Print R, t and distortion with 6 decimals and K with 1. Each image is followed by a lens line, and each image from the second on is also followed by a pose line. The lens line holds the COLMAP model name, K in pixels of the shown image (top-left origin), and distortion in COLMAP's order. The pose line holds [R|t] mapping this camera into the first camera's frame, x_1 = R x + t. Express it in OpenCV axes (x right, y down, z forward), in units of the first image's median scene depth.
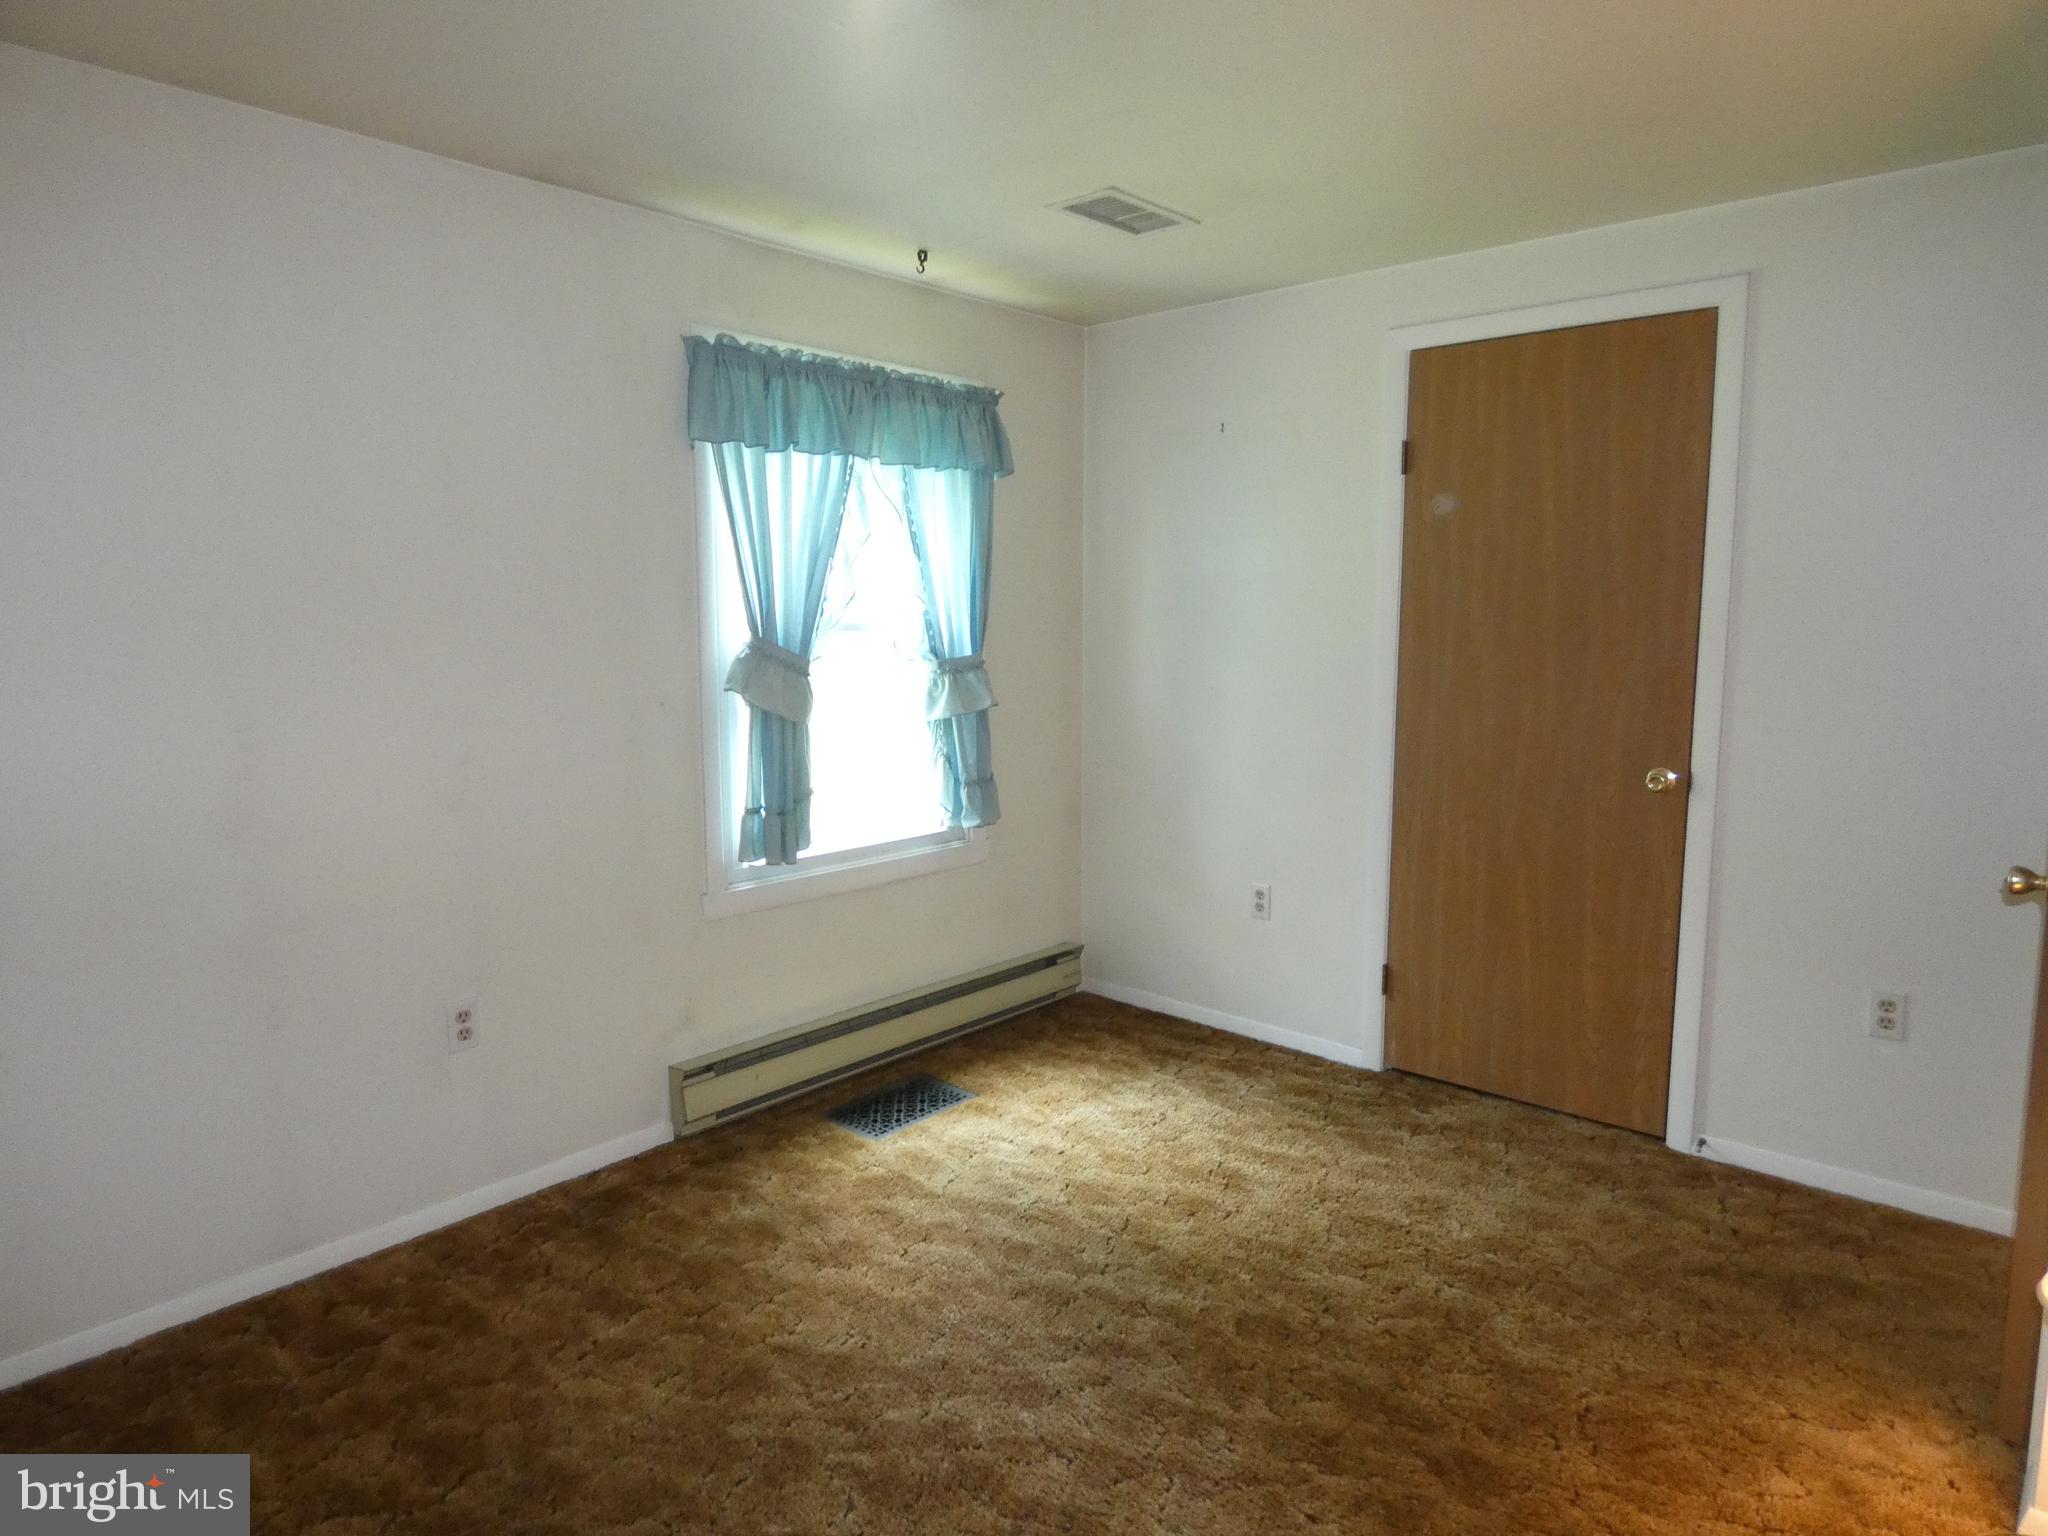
lens RADIAL K [[1242.1, 0, 1036.7], [0, 1242.1, 763.2], [0, 0, 1]] dist [0.044465, -0.050566]
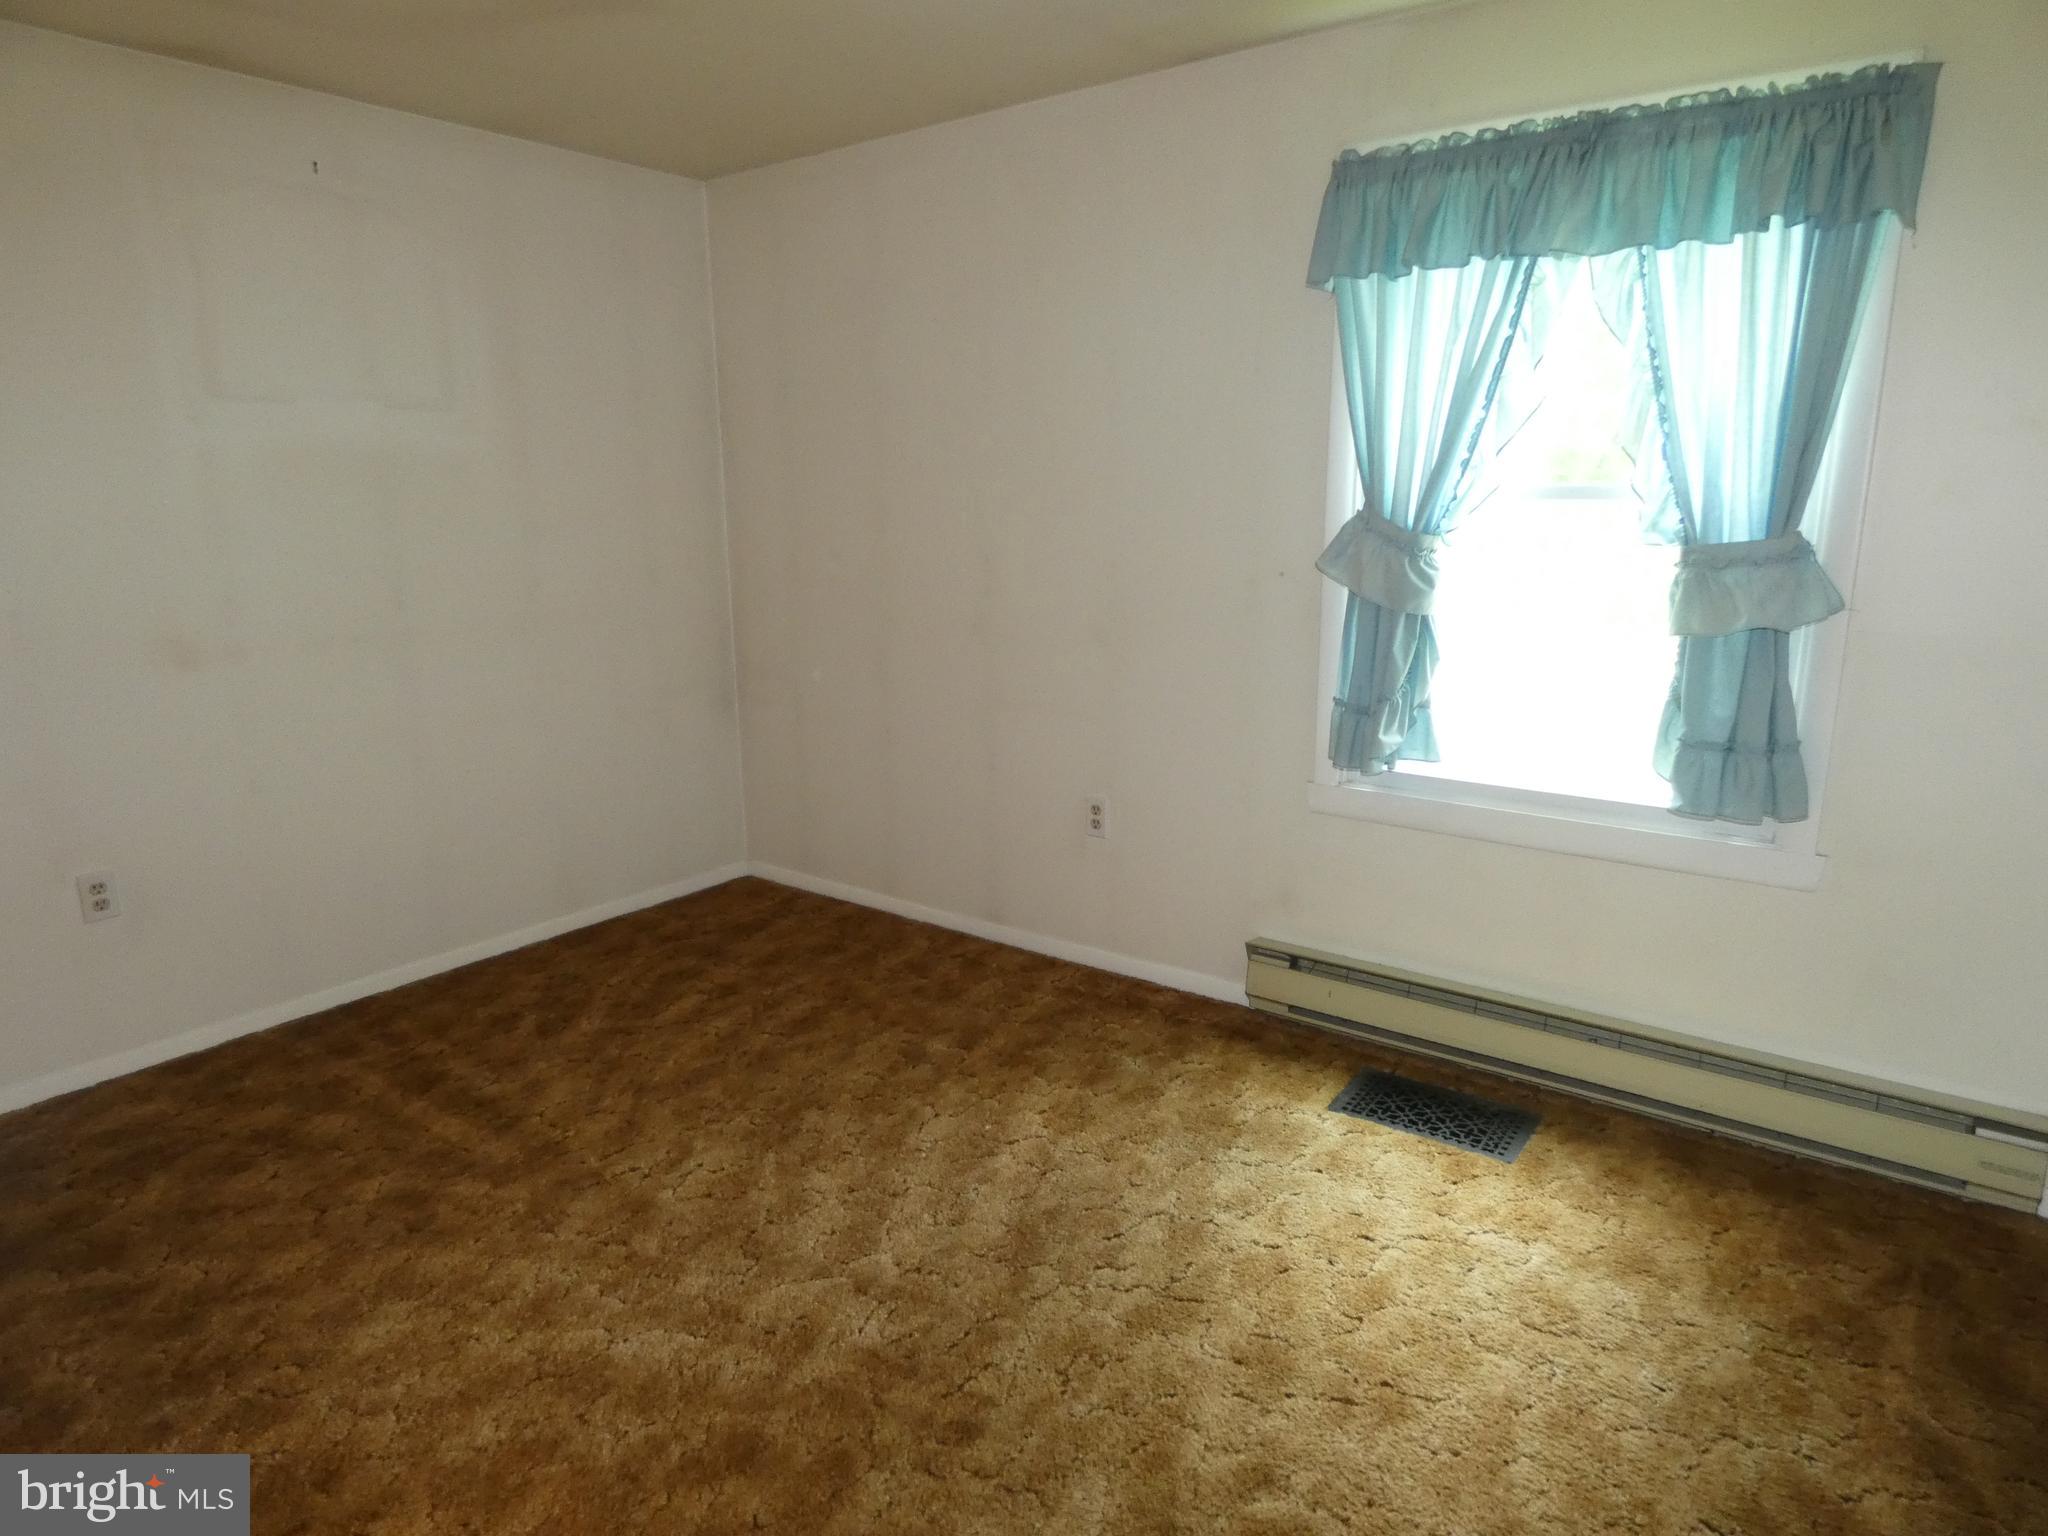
lens RADIAL K [[1242.1, 0, 1036.7], [0, 1242.1, 763.2], [0, 0, 1]] dist [0.044465, -0.050566]
pose [[0.079050, 0.208192, -0.974888, 0.631386], [-0.120591, 0.972764, 0.197960, -0.069692], [0.989550, 0.101914, 0.102003, 0.692876]]
